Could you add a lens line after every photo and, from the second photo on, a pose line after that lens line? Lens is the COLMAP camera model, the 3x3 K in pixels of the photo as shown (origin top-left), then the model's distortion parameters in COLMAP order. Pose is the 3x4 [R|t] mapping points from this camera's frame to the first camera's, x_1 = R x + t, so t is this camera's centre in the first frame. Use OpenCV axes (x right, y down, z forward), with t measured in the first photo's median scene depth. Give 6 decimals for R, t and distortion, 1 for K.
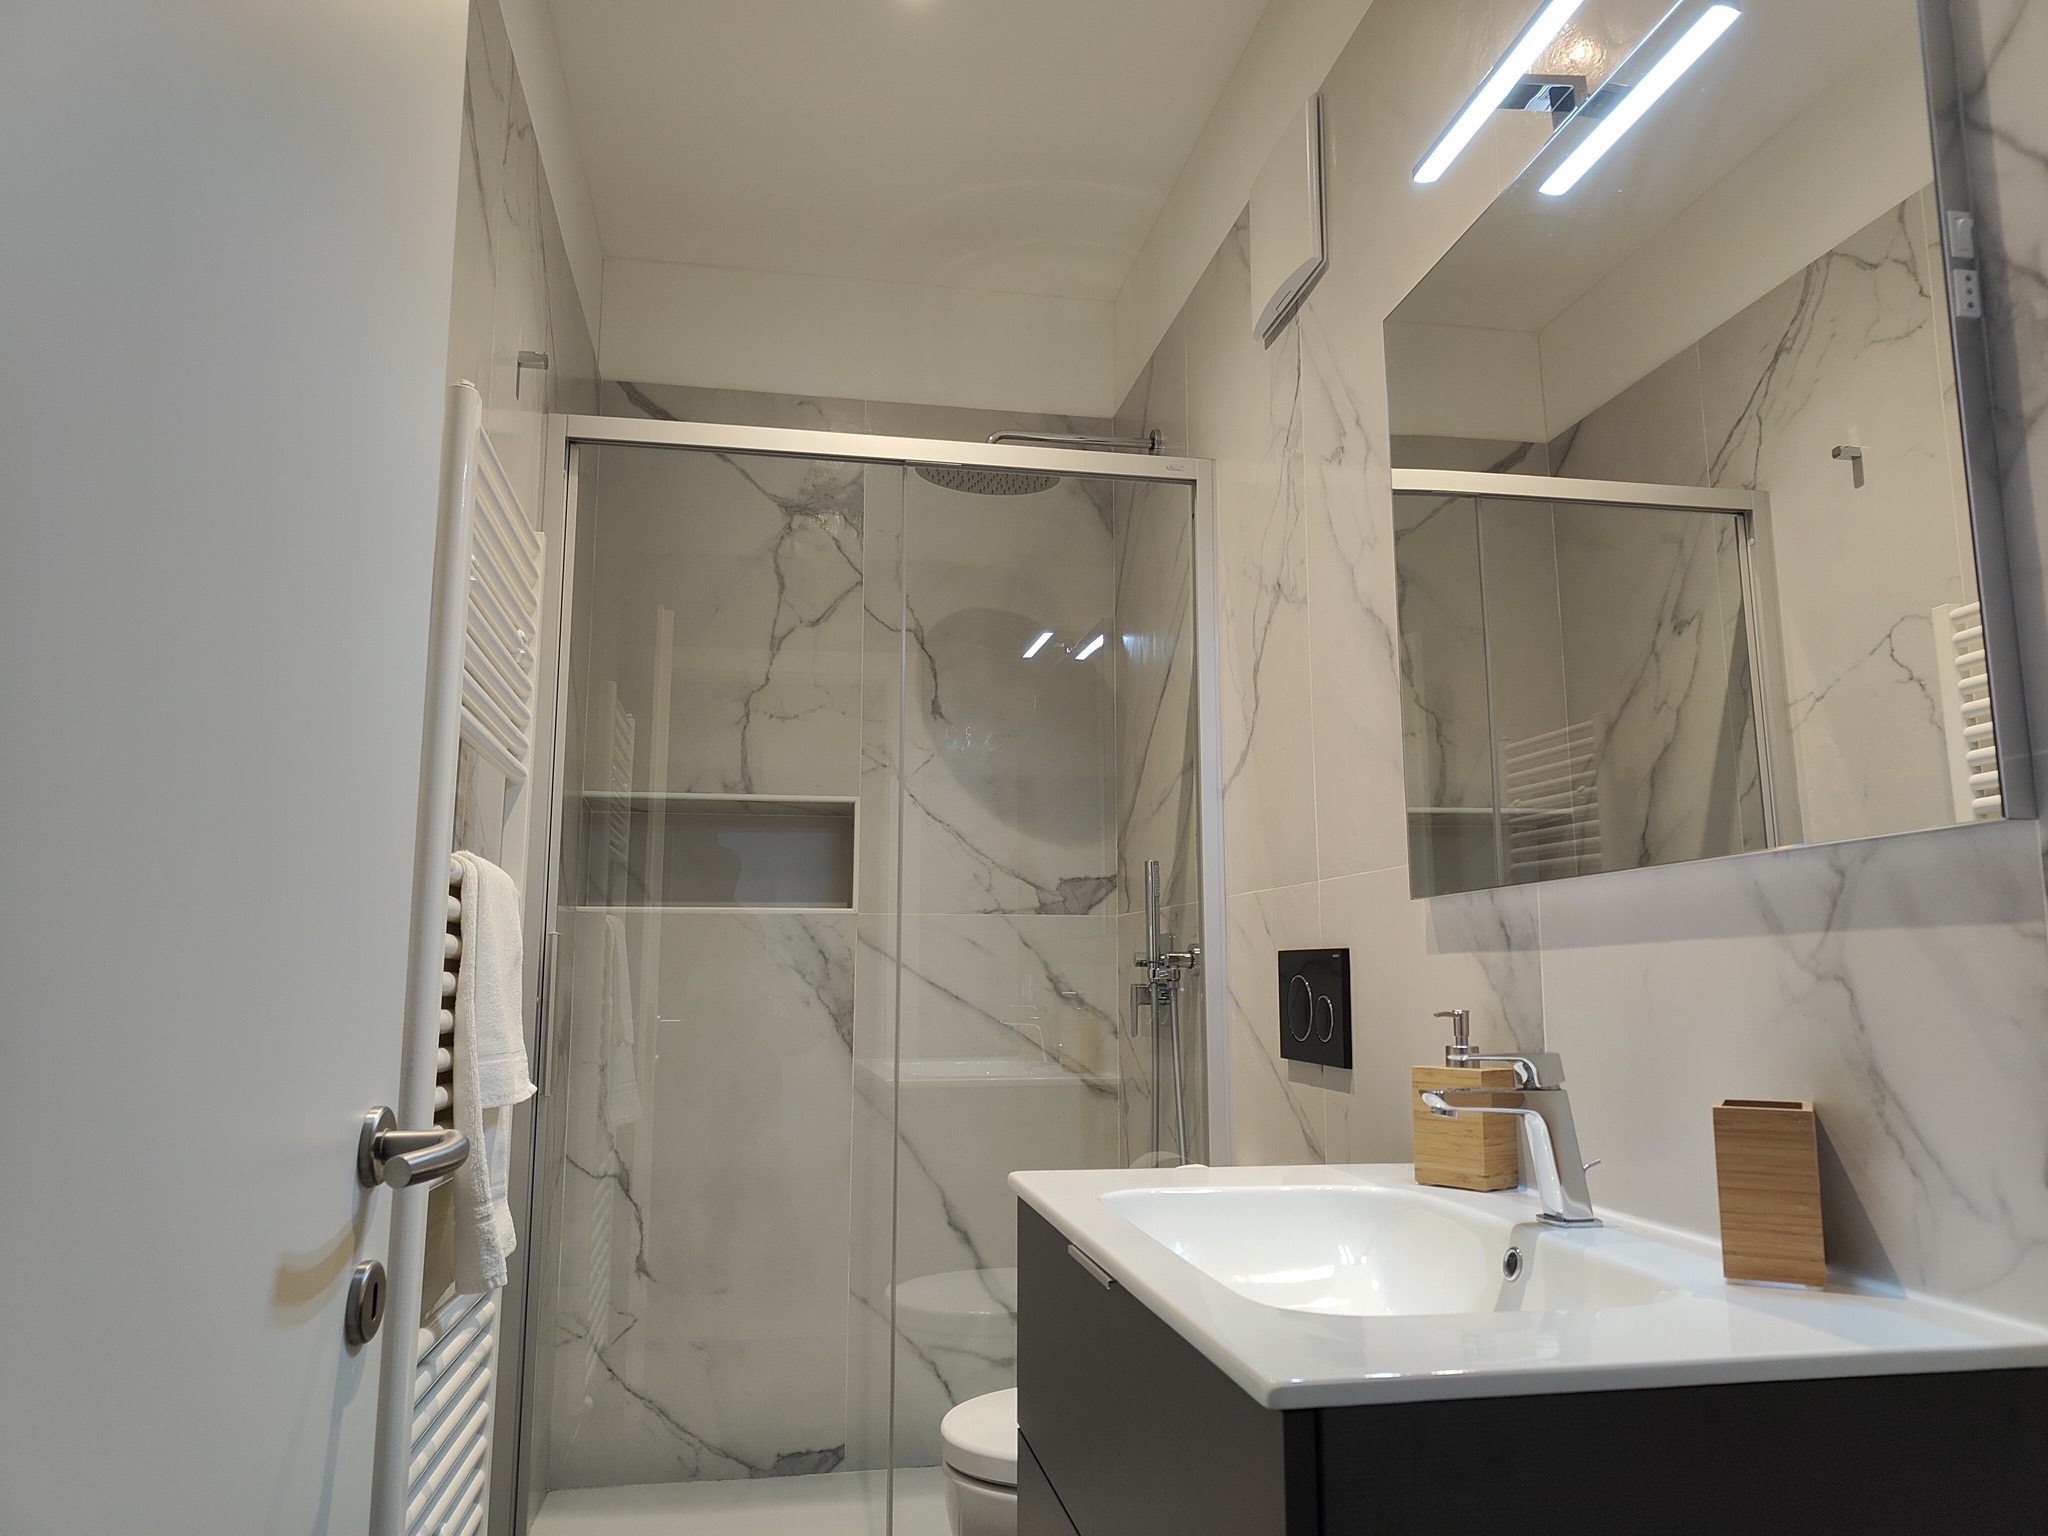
lens RADIAL K [[1412.1, 0, 1018.7], [0, 1412.1, 762.3], [0, 0, 1]] dist [0.013191, -0.004137]
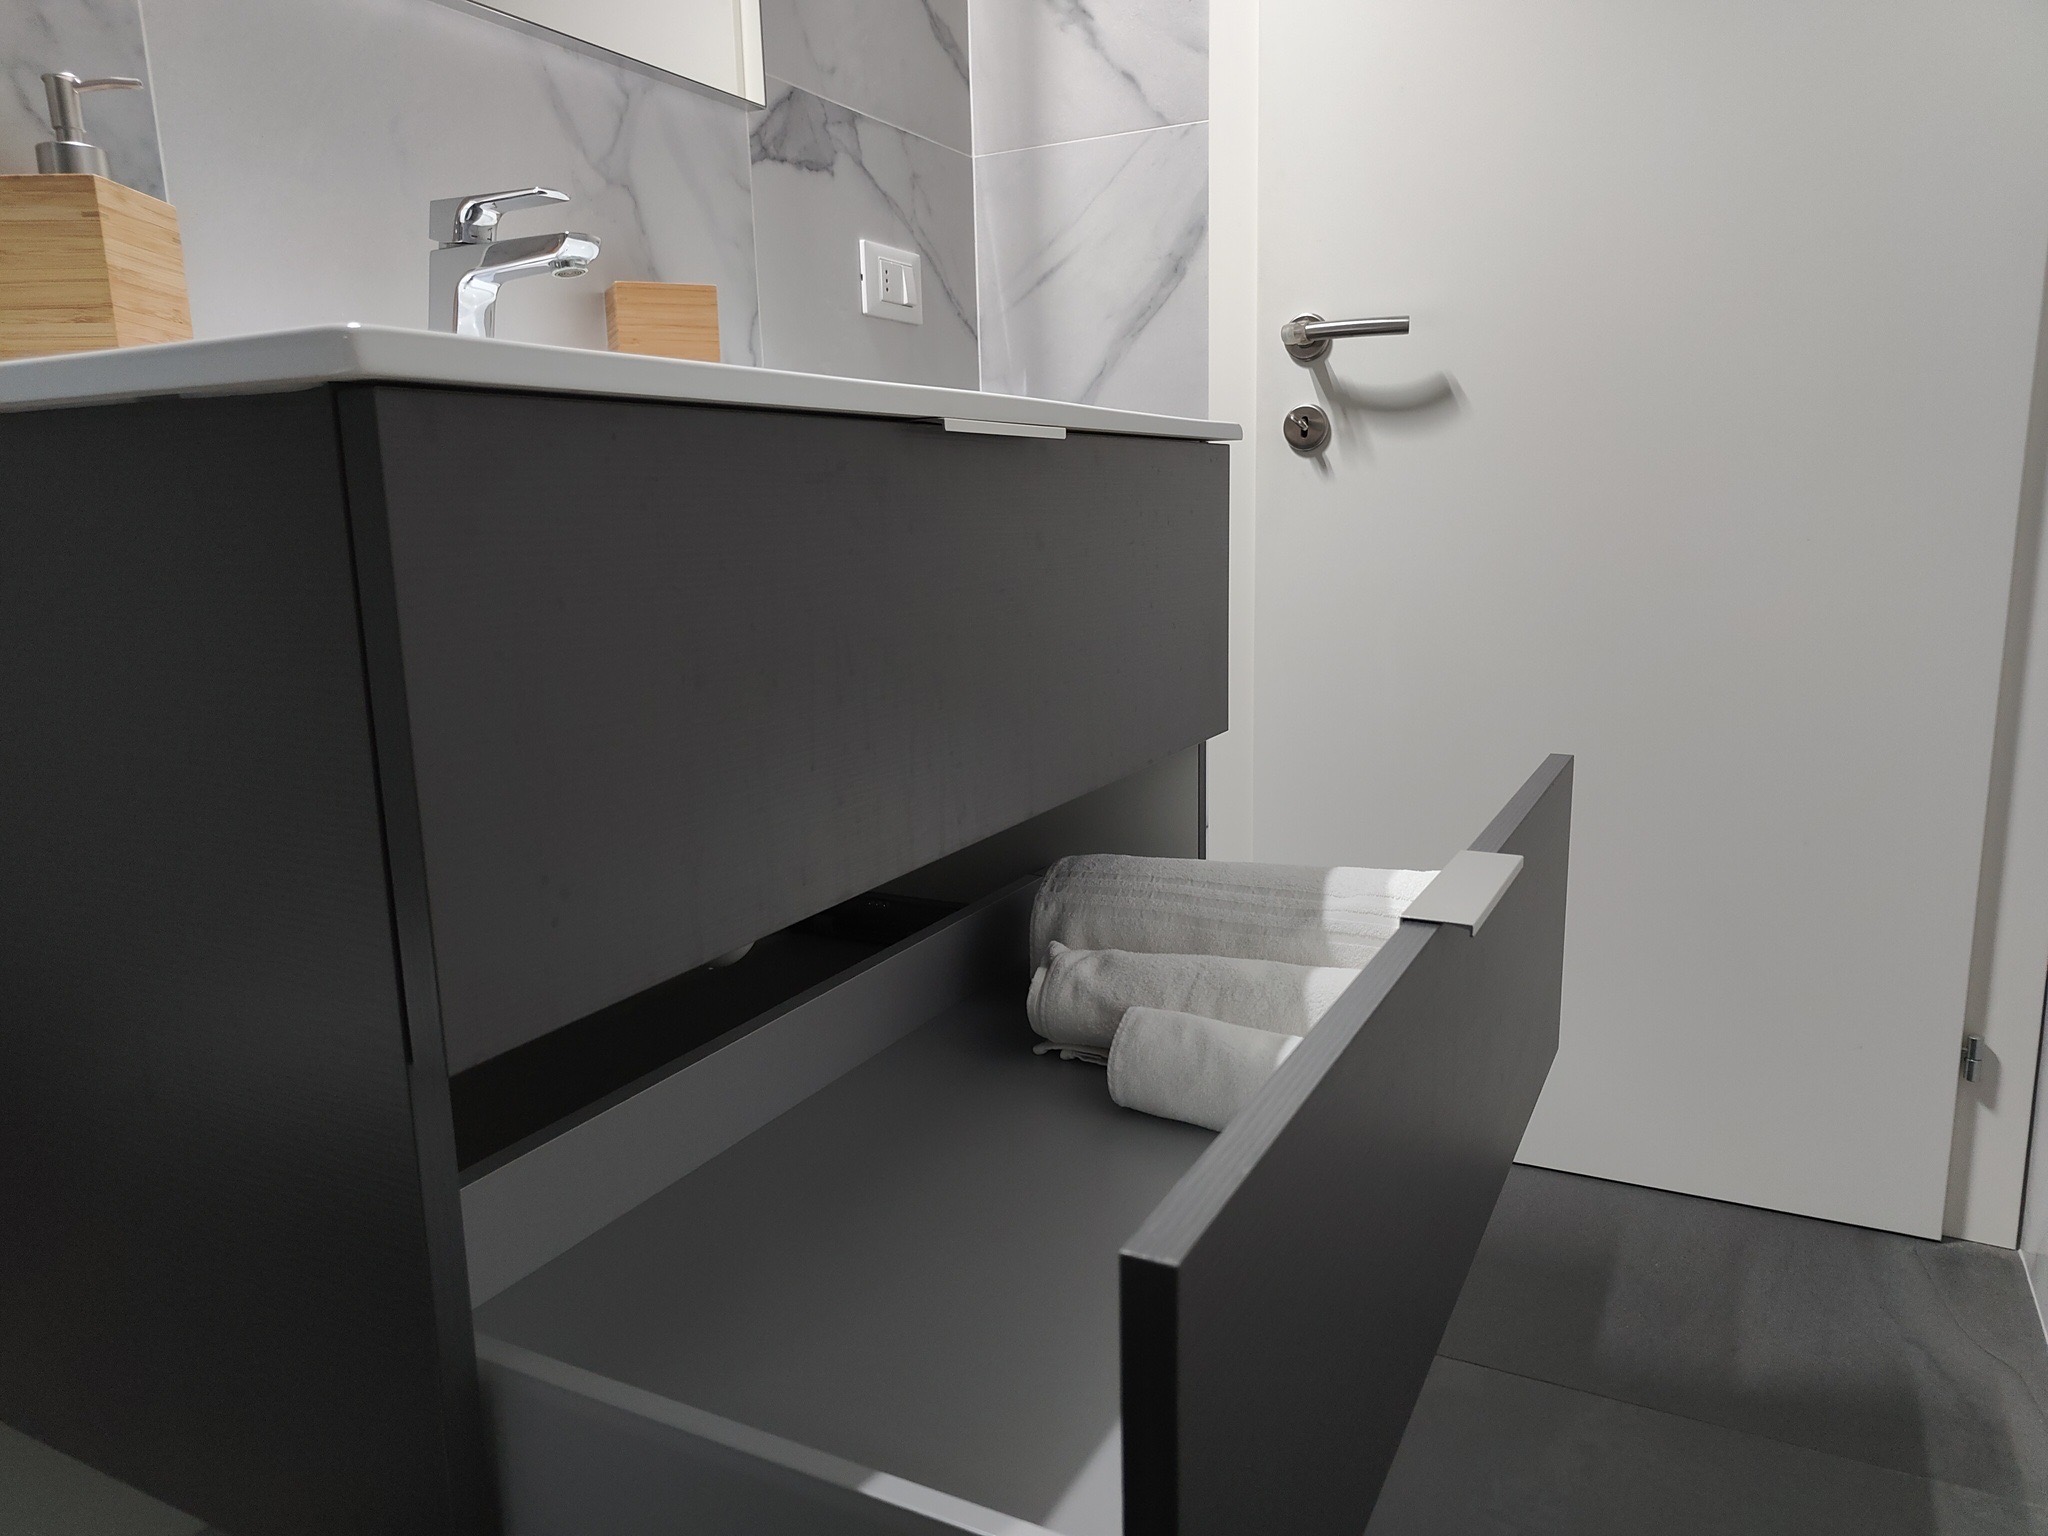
lens RADIAL K [[1412.1, 0, 1011.4], [0, 1412.1, 779.4], [0, 0, 1]] dist [0.013191, -0.004137]
pose [[-0.787298, -0.092132, 0.609651, -0.392879], [-0.063036, 0.995619, 0.069057, 0.483872], [-0.613342, 0.015938, -0.789656, 1.552739]]
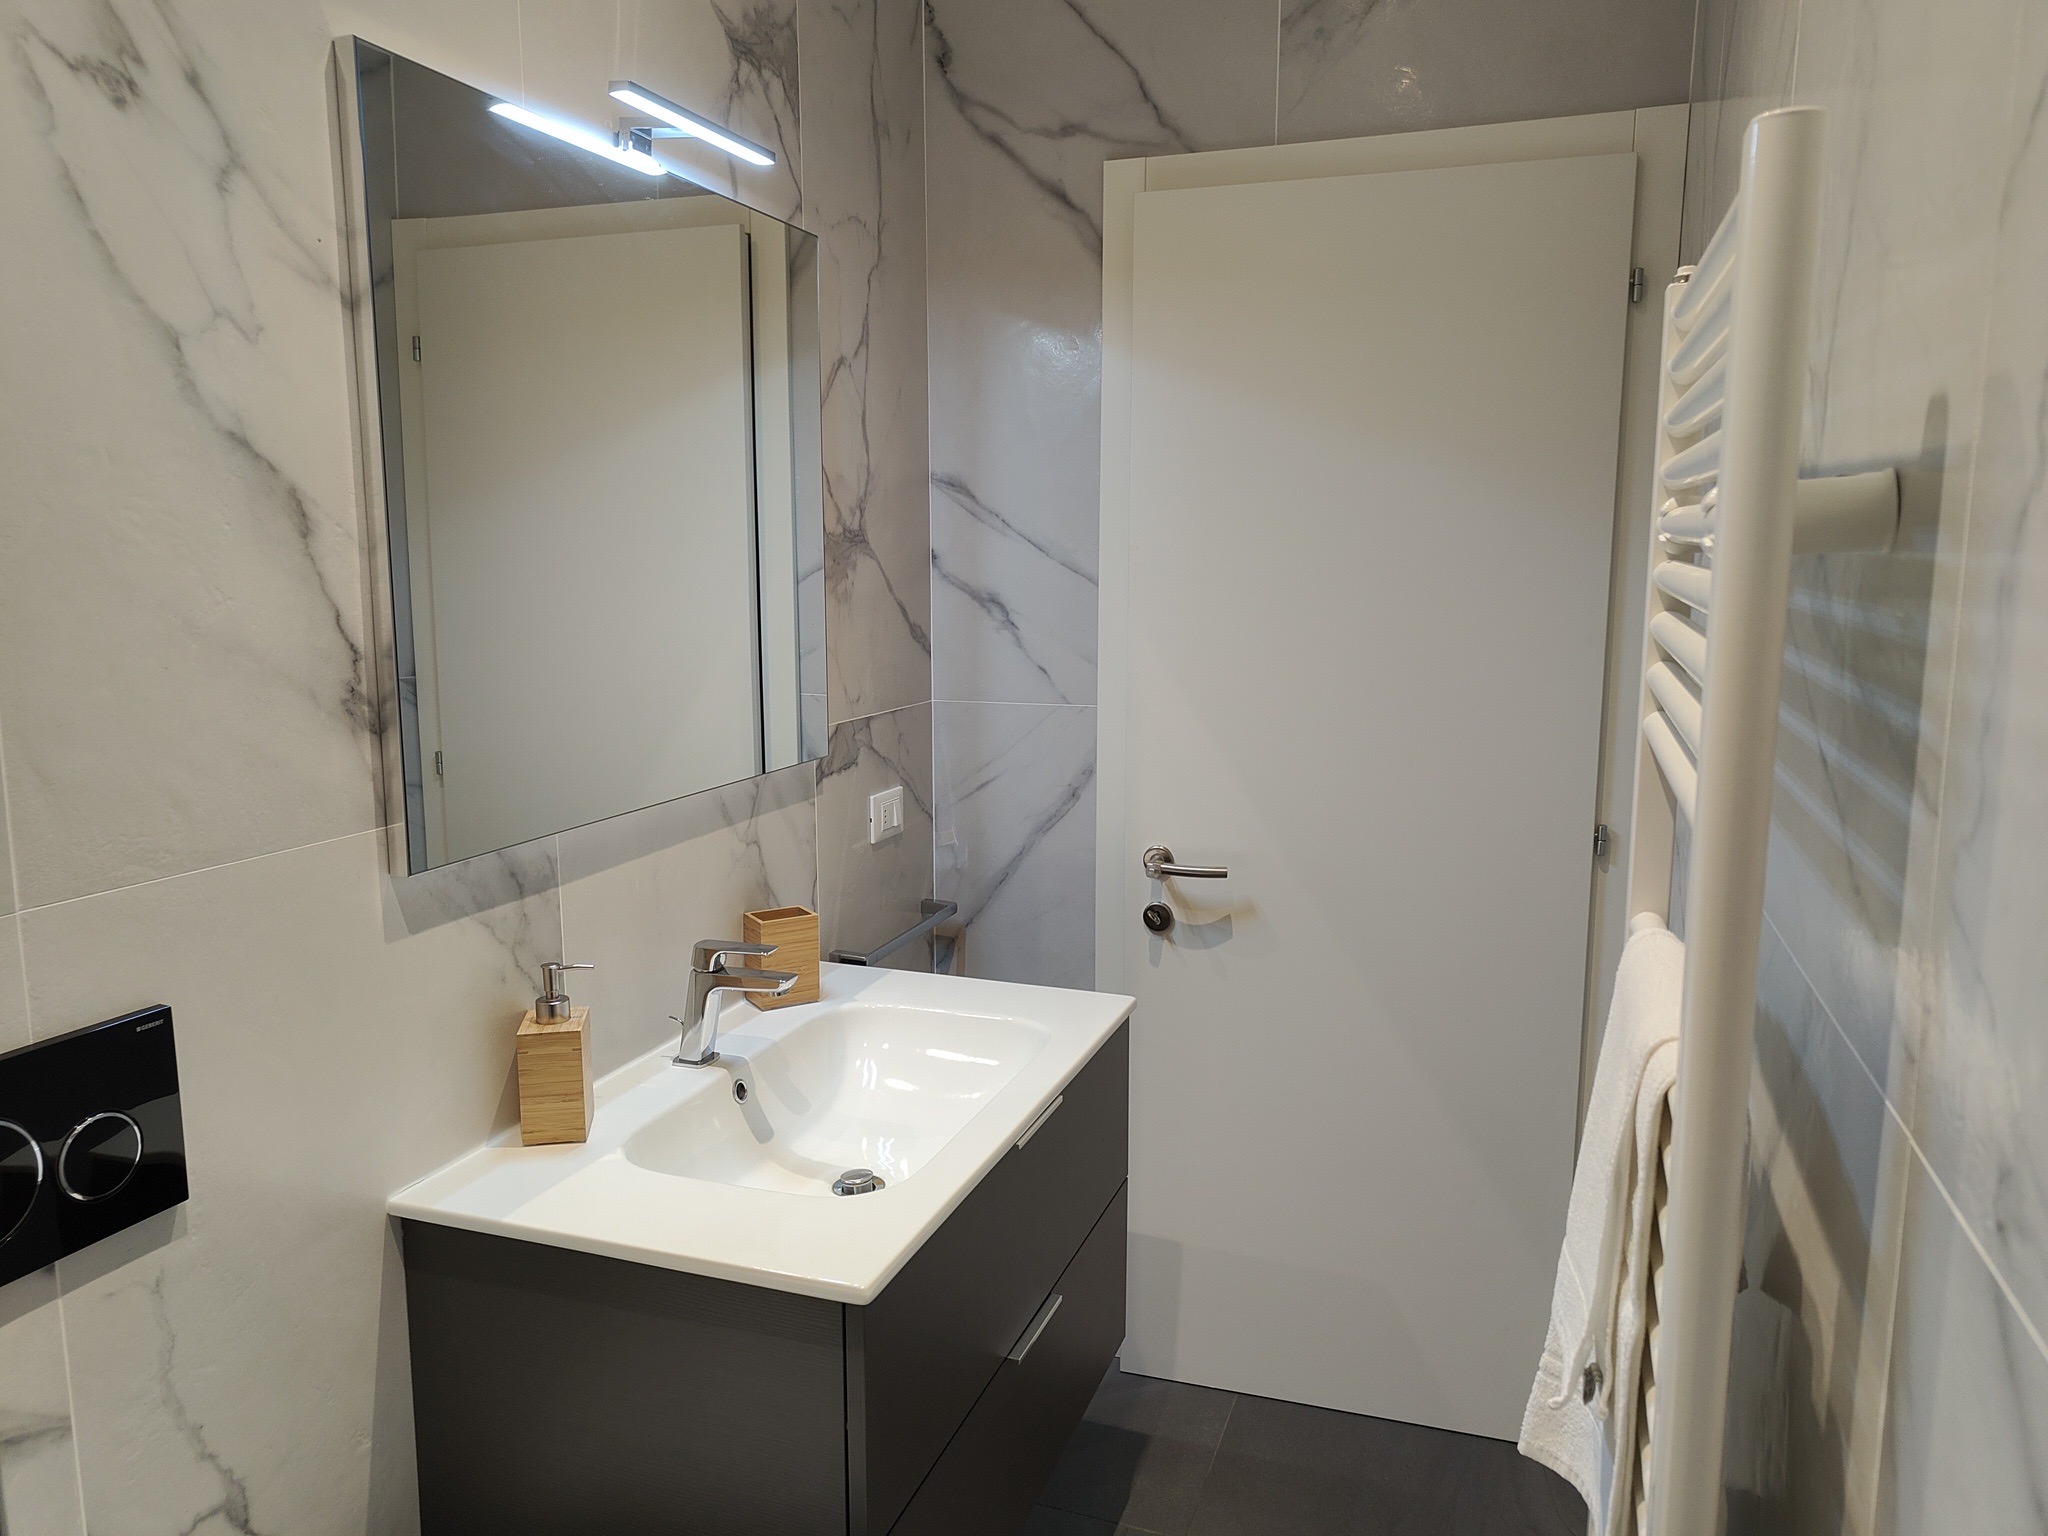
lens RADIAL K [[1412.1, 0, 1021.2], [0, 1412.1, 767.7], [0, 0, 1]] dist [0.013191, -0.004137]
pose [[-0.867793, -0.068435, 0.492190, -0.577529], [-0.071797, 0.997346, 0.012084, 0.004775], [-0.491711, -0.024851, -0.870404, 2.196116]]
